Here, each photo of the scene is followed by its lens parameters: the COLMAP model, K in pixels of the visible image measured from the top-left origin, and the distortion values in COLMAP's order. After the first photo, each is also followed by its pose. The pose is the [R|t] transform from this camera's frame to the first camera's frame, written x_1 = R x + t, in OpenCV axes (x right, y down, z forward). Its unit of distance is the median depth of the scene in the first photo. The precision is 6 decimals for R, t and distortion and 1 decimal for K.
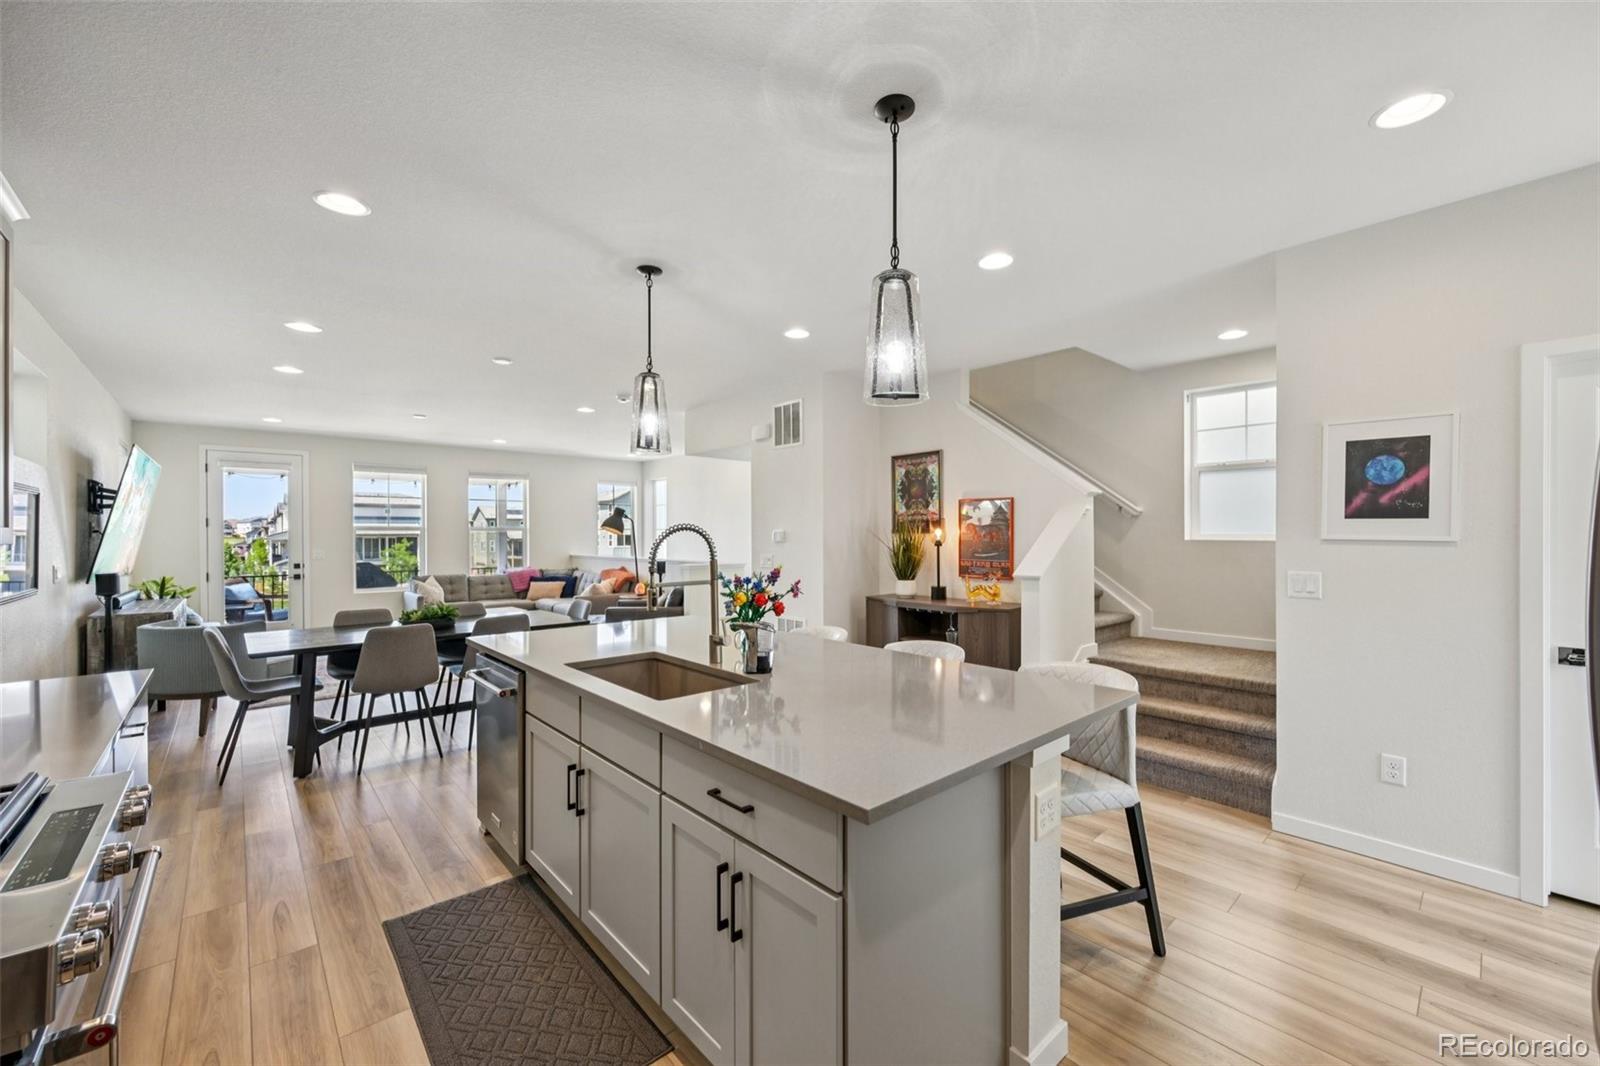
lens RADIAL K [[622.2, 0, 804.8], [0, 622.2, 536.1], [0, 0, 1]] dist [-0.001308, 0.000175]
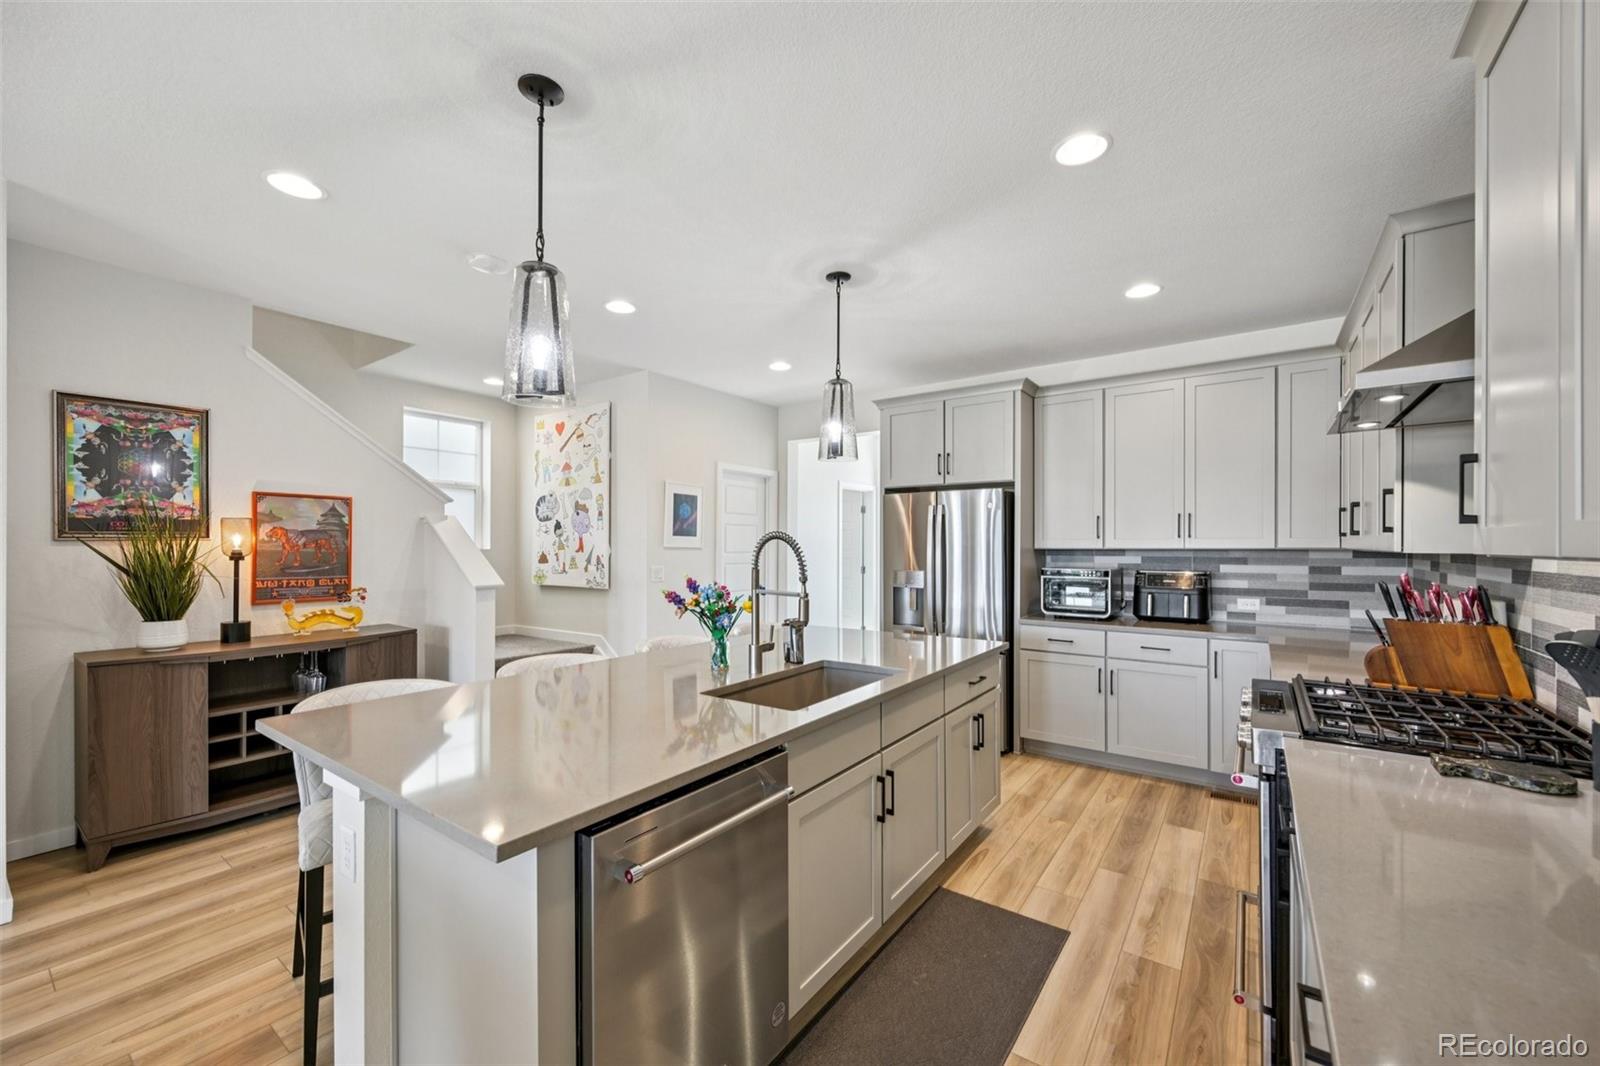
lens RADIAL K [[647.1, 0, 800.0], [0, 647.1, 533.0], [0, 0, 1]] dist [-0.024396, -0.000022]
pose [[-0.216155, 0.024360, 0.976055, -0.567793], [0.003423, 0.999701, -0.024192, 0.005996], [-0.976353, -0.001888, -0.216174, 0.572948]]
